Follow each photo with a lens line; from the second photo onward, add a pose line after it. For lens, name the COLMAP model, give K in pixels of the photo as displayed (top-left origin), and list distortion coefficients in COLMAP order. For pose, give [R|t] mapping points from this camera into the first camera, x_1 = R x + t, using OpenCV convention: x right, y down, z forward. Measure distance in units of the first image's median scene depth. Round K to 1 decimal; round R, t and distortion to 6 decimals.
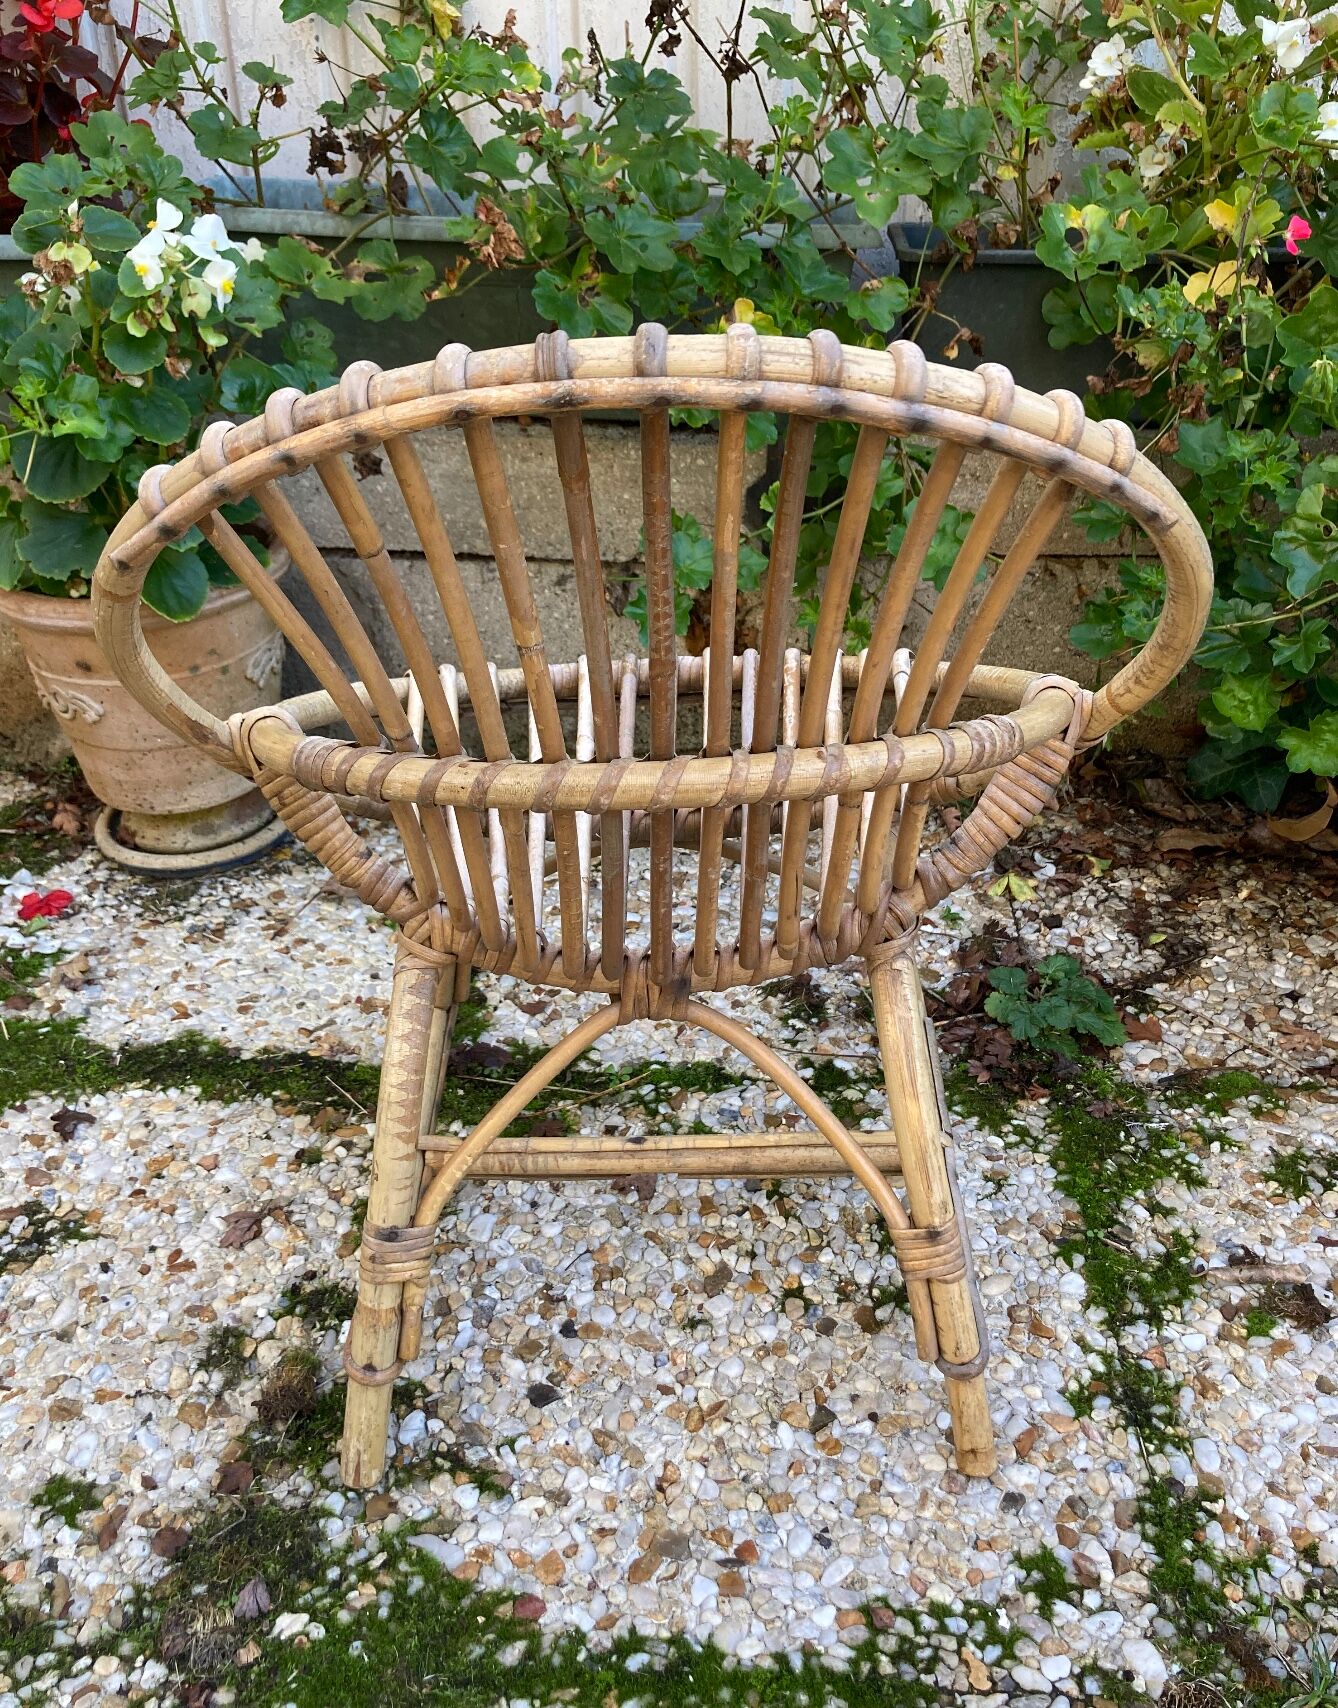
lens RADIAL K [[1485.9, 0, 666.6], [0, 1485.9, 810.9], [0, 0, 1]] dist [-0.004326, 0.016827]
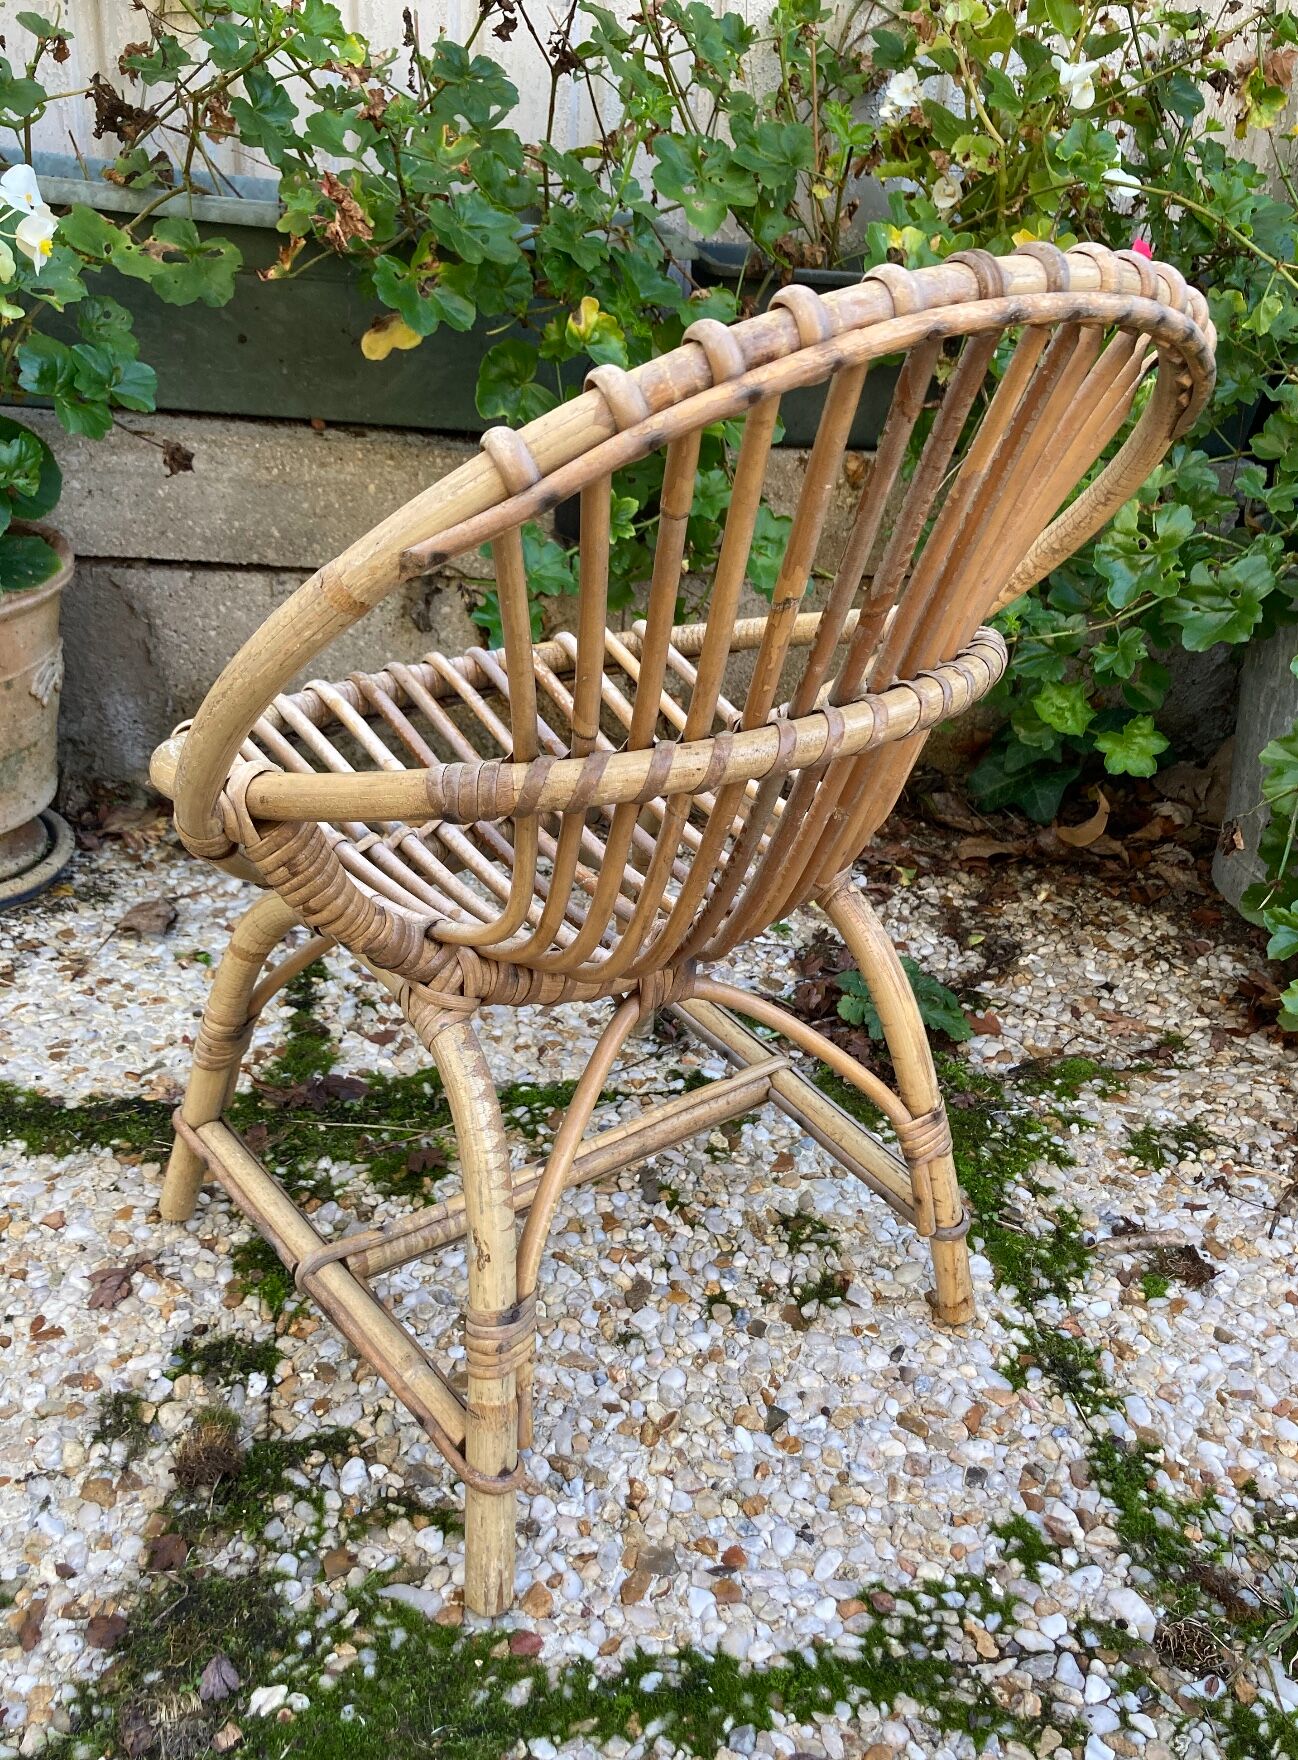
lens RADIAL K [[1479.5, 0, 621.3], [0, 1479.5, 872.7], [0, 0, 1]] dist [0.037487, -0.086151]
pose [[0.976434, -0.029414, 0.213802, -0.156048], [0.028689, 0.999567, 0.006492, 0.029171], [-0.213900, -0.000205, 0.976856, 0.045178]]
